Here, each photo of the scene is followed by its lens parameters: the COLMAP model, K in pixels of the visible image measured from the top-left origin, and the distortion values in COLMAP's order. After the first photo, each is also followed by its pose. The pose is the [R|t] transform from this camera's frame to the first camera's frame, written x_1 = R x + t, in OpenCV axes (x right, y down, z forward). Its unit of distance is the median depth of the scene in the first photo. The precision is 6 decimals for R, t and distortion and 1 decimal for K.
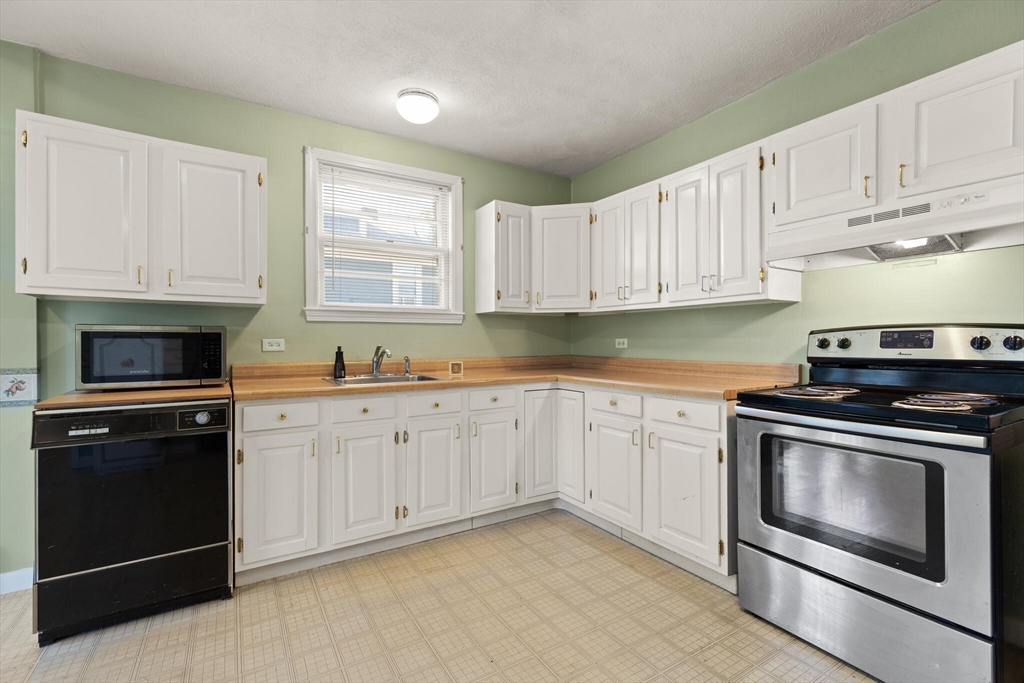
lens RADIAL K [[460.7, 0, 515.0], [0, 460.7, 342.3], [0, 0, 1]] dist [0.005214, -0.000231]
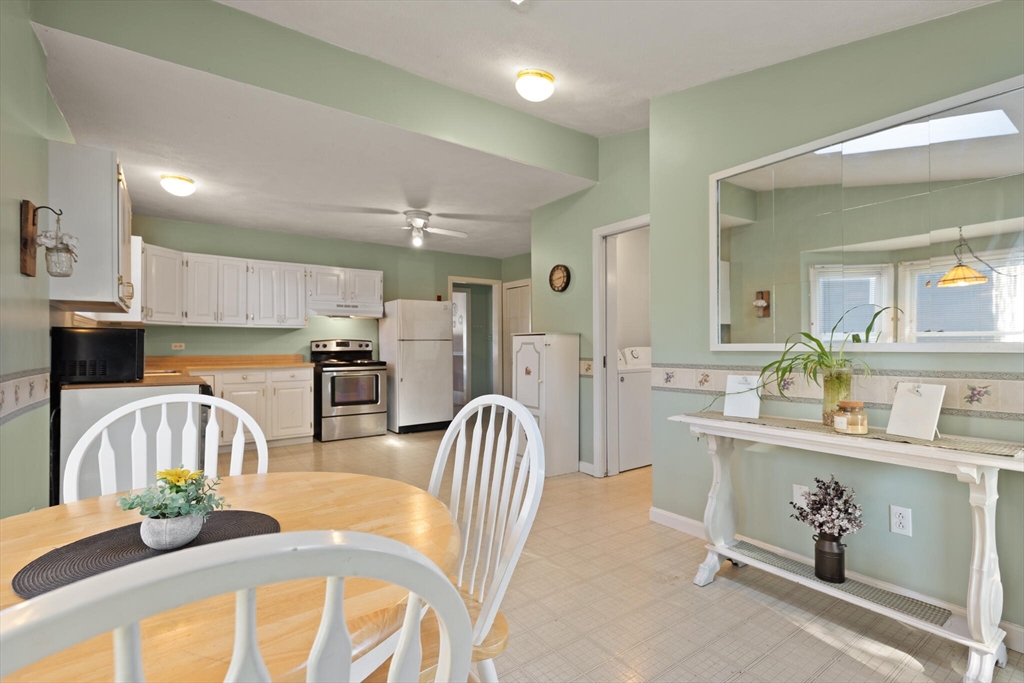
lens RADIAL K [[474.2, 0, 516.5], [0, 474.2, 343.7], [0, 0, 1]] dist [0.000889, -0.000226]
pose [[-0.066519, 0.007617, 0.997756, -1.967784], [0.005161, 0.999960, -0.007290, 0.014723], [-0.997772, 0.004664, -0.066555, 0.029574]]
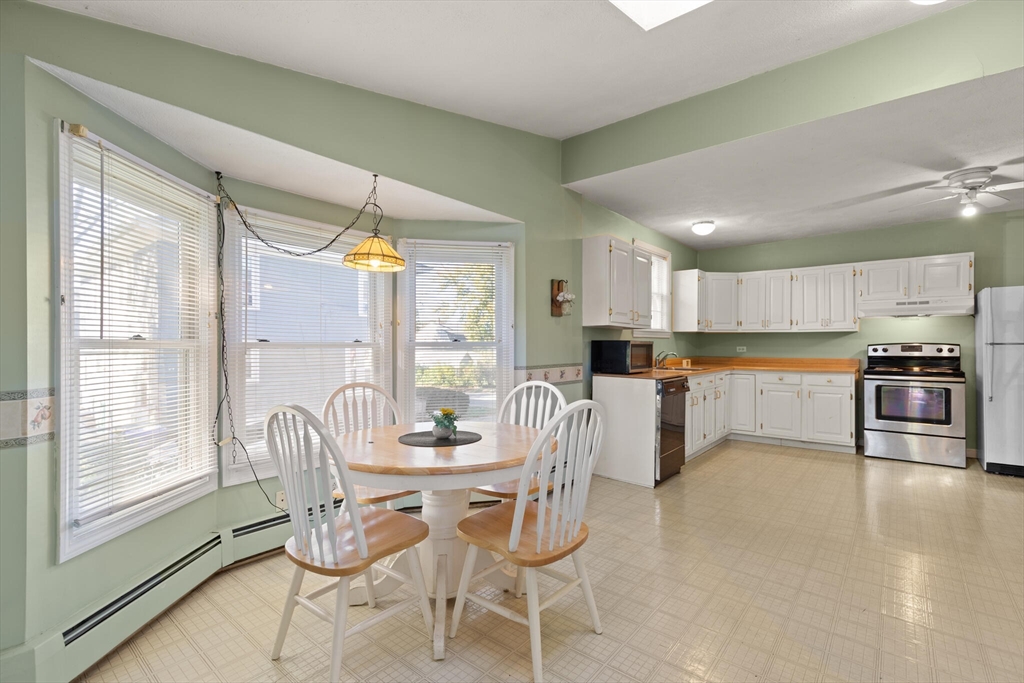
lens RADIAL K [[460.7, 0, 515.0], [0, 460.7, 342.3], [0, 0, 1]] dist [0.005214, -0.000231]
pose [[0.949457, 0.005758, 0.313843, -1.717126], [-0.003355, 0.999961, -0.008198, -0.010627], [-0.313878, 0.006730, 0.949439, -0.640637]]
